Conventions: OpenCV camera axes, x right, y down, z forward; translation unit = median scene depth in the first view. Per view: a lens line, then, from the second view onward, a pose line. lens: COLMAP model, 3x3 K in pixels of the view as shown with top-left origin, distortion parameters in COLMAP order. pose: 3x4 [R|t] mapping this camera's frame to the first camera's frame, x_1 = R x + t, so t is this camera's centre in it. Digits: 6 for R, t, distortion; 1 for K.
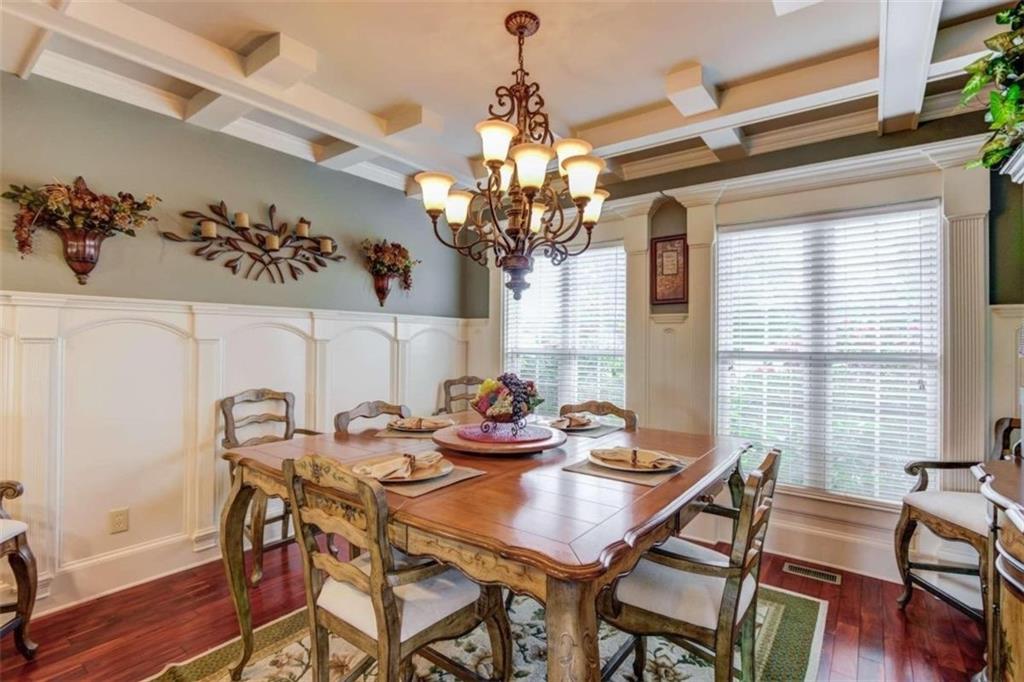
lens RADIAL K [[485.8, 0, 513.4], [0, 485.8, 340.4], [0, 0, 1]] dist [-0.002738, -0.000345]
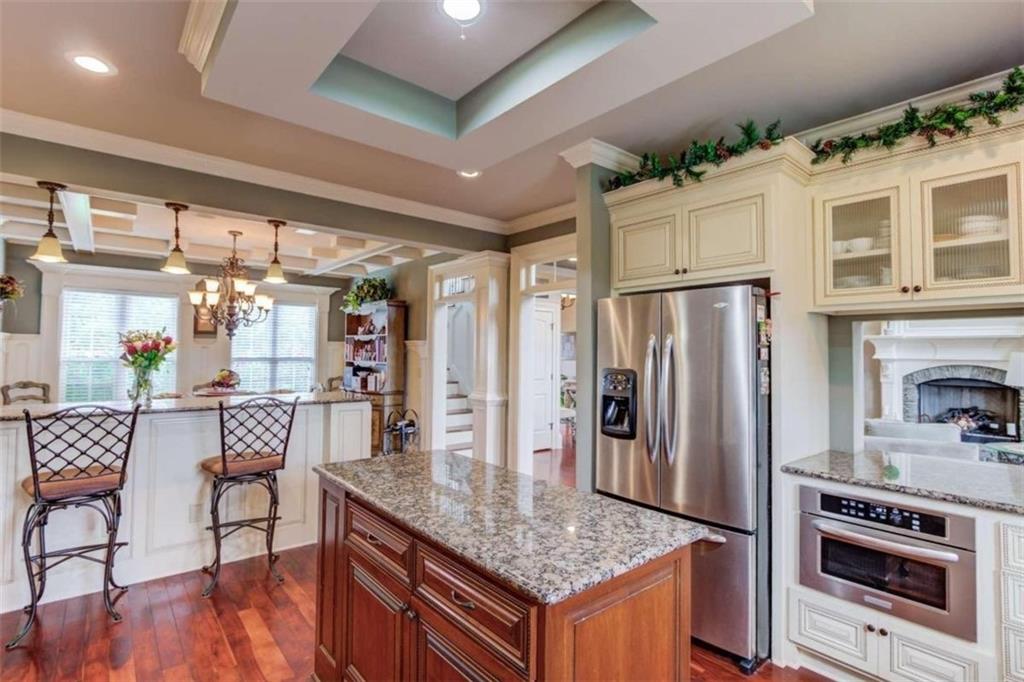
lens RADIAL K [[485.8, 0, 512.9], [0, 485.8, 337.8], [0, 0, 1]] dist [-0.002738, -0.000345]
pose [[0.228121, 0.018111, 0.973464, -1.547418], [-0.011296, 0.999809, -0.015954, -0.051706], [-0.973567, -0.007357, 0.228282, -0.755913]]
